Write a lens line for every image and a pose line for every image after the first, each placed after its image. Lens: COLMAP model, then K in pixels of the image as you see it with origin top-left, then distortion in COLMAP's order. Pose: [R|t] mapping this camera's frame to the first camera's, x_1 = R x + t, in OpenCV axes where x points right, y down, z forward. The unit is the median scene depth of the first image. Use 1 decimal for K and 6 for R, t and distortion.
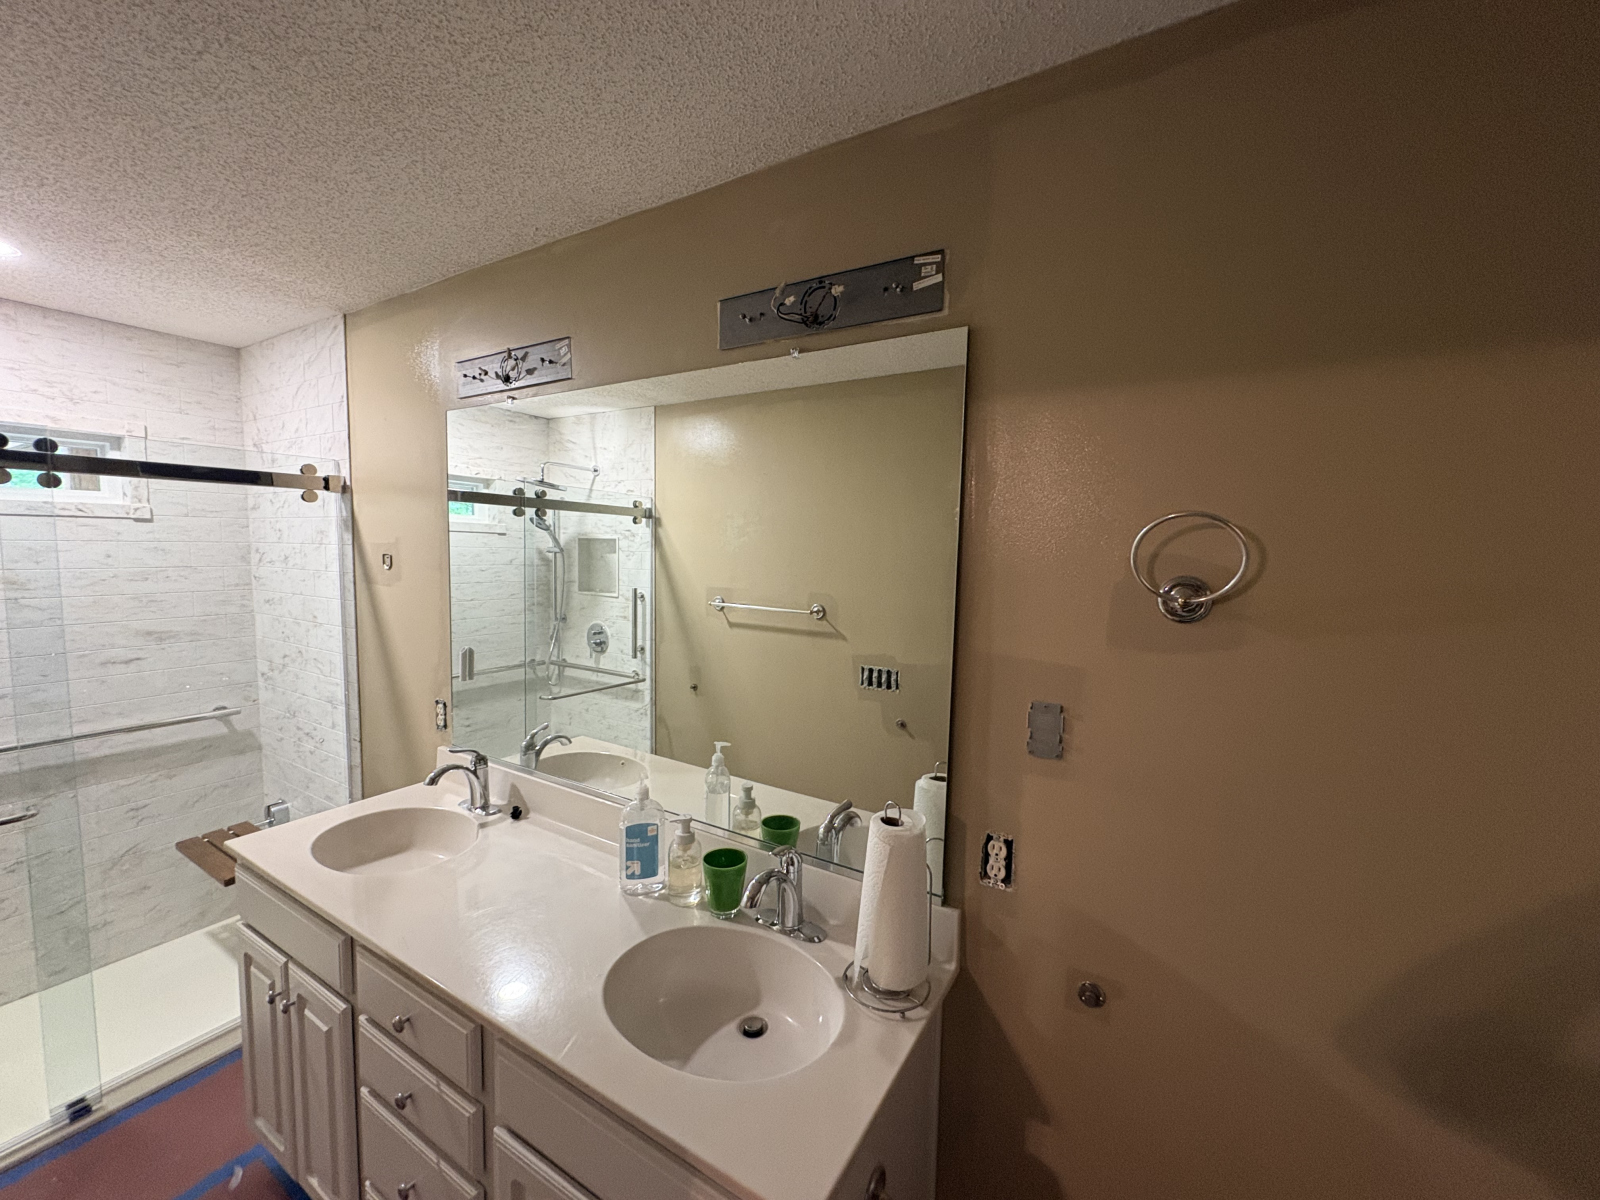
lens RADIAL K [[636.0, 0, 796.2], [0, 636.0, 598.4], [0, 0, 1]] dist [0.000884, 0.000118]
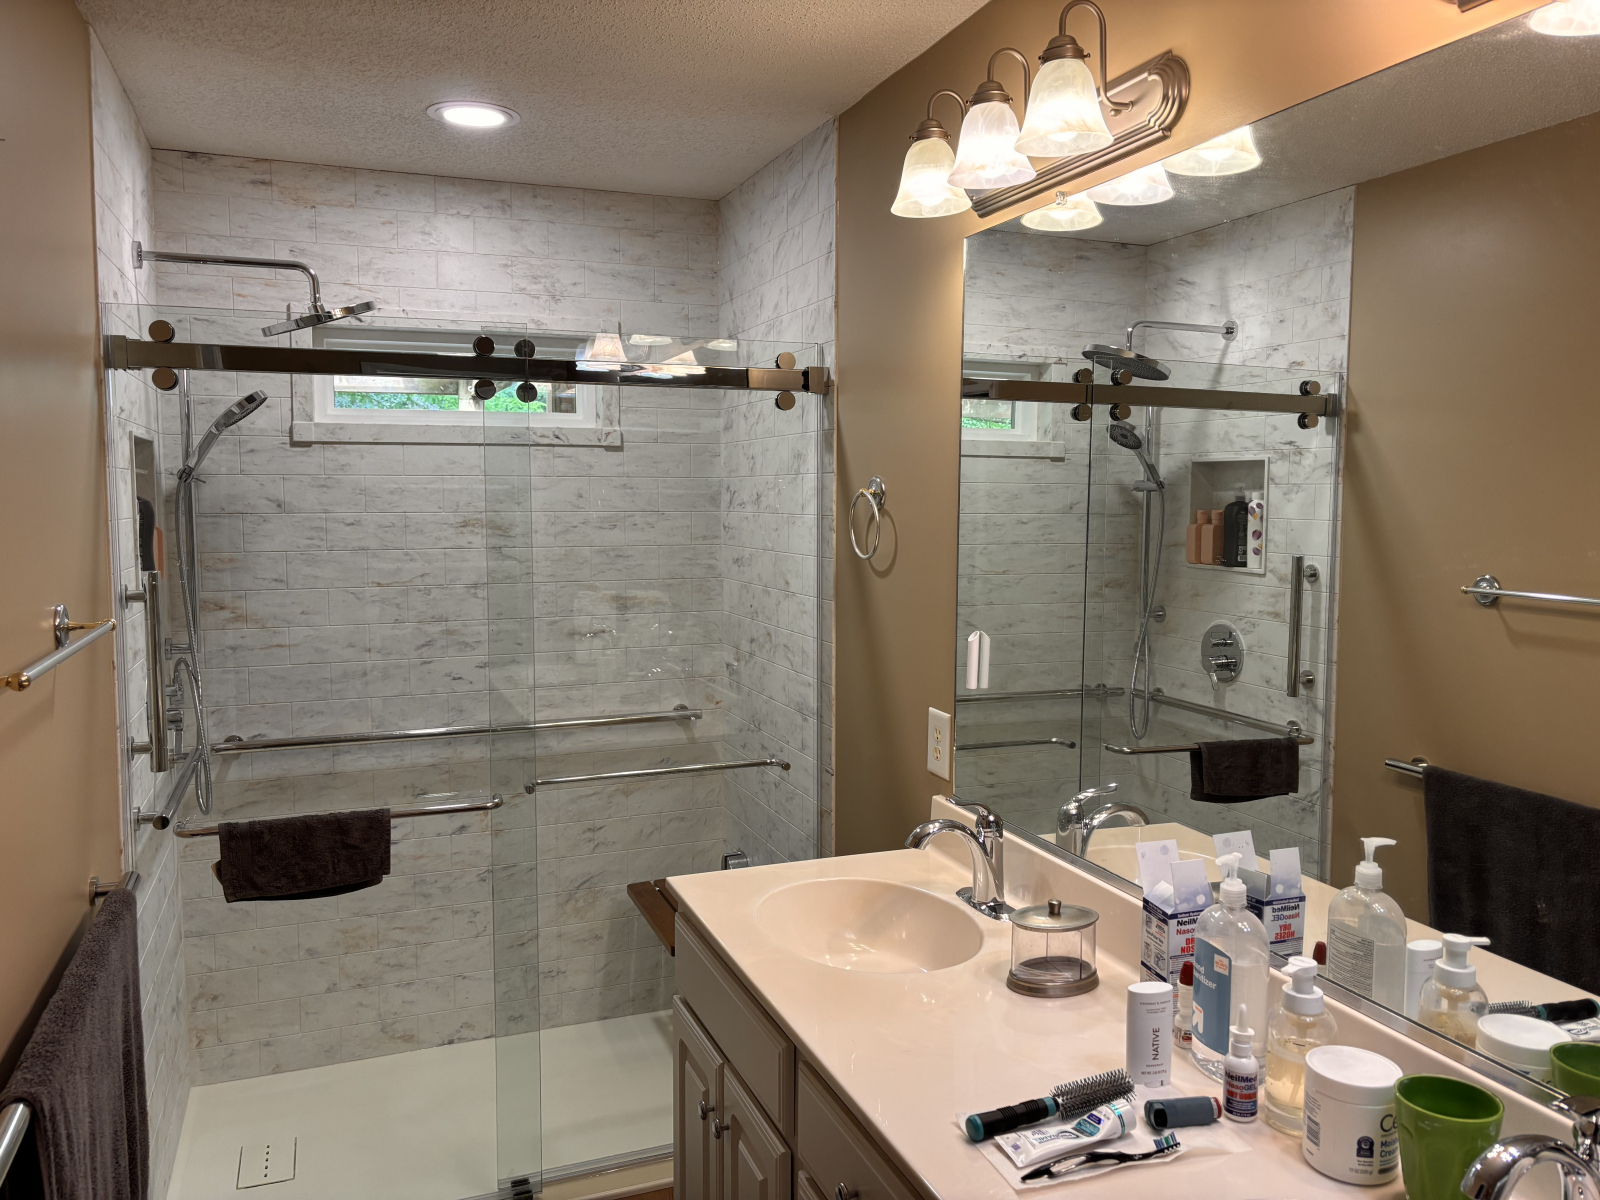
lens RADIAL K [[1206.8, 0, 803.8], [0, 1206.8, 588.5], [0, 0, 1]] dist [0.046240, -0.046013]
pose [[0.794242, 0.031472, -0.606785, 0.028193], [-0.037022, 0.999309, 0.003372, 0.030001], [0.606472, 0.019786, 0.794859, 0.001476]]
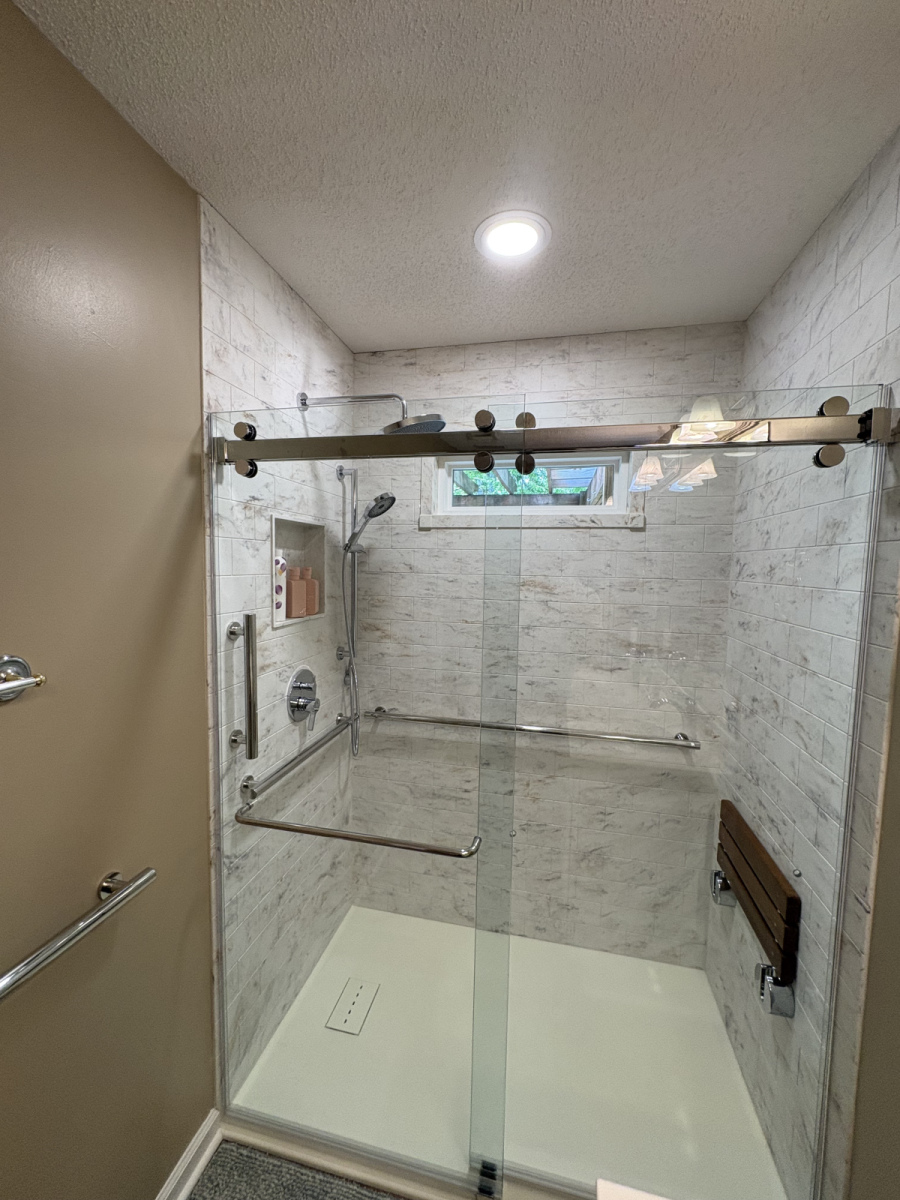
lens RADIAL K [[477.0, 0, 451.0], [0, 477.0, 599.4], [0, 0, 1]] dist [0.000884, 0.000118]
pose [[0.320803, 0.062218, -0.945100, -0.415505], [-0.091734, 0.995190, 0.034378, -0.014648], [0.942693, 0.075669, 0.324967, 0.496562]]
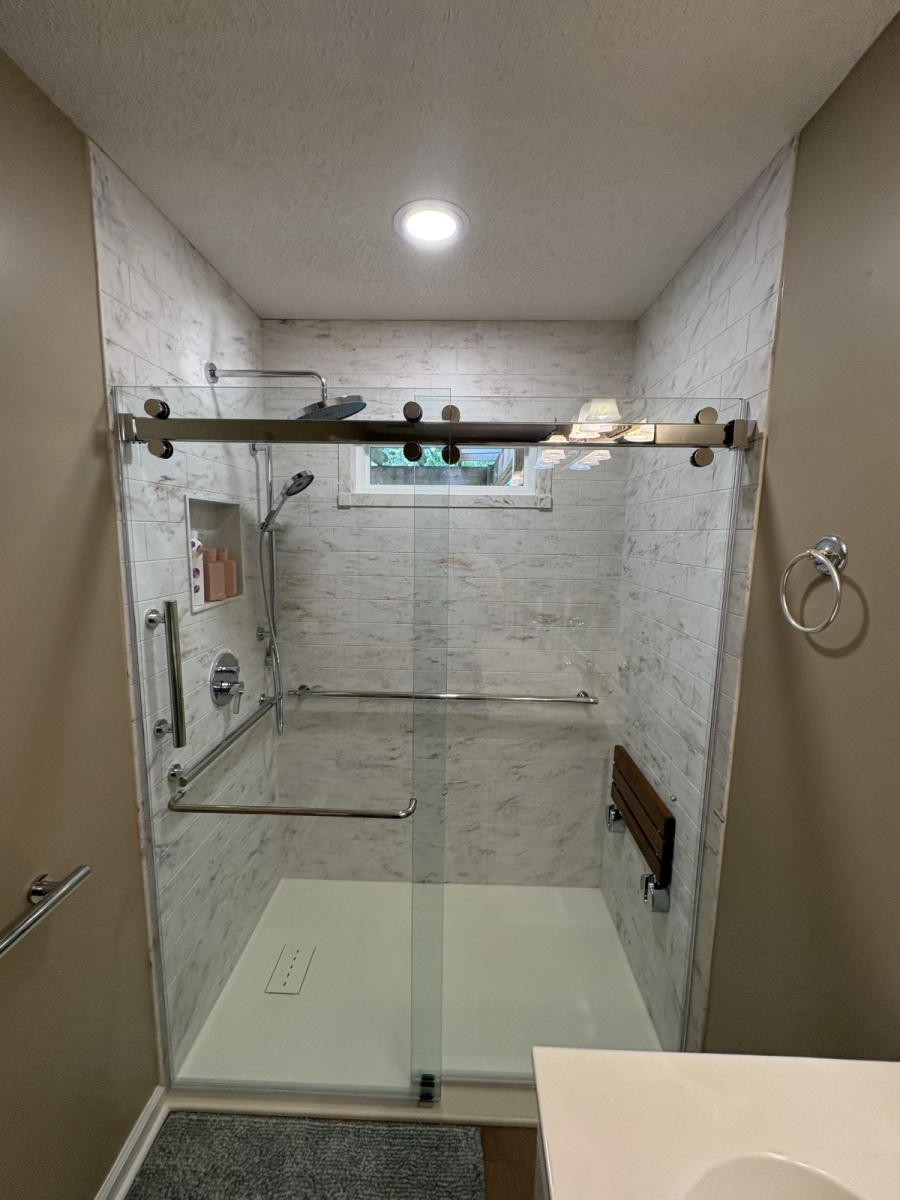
lens RADIAL K [[477.0, 0, 451.0], [0, 477.0, 599.4], [0, 0, 1]] dist [0.000884, 0.000118]
pose [[0.496881, 0.111219, -0.860662, -0.397598], [-0.079249, 0.993425, 0.082623, -0.027182], [0.864193, 0.027153, 0.502428, 0.463165]]
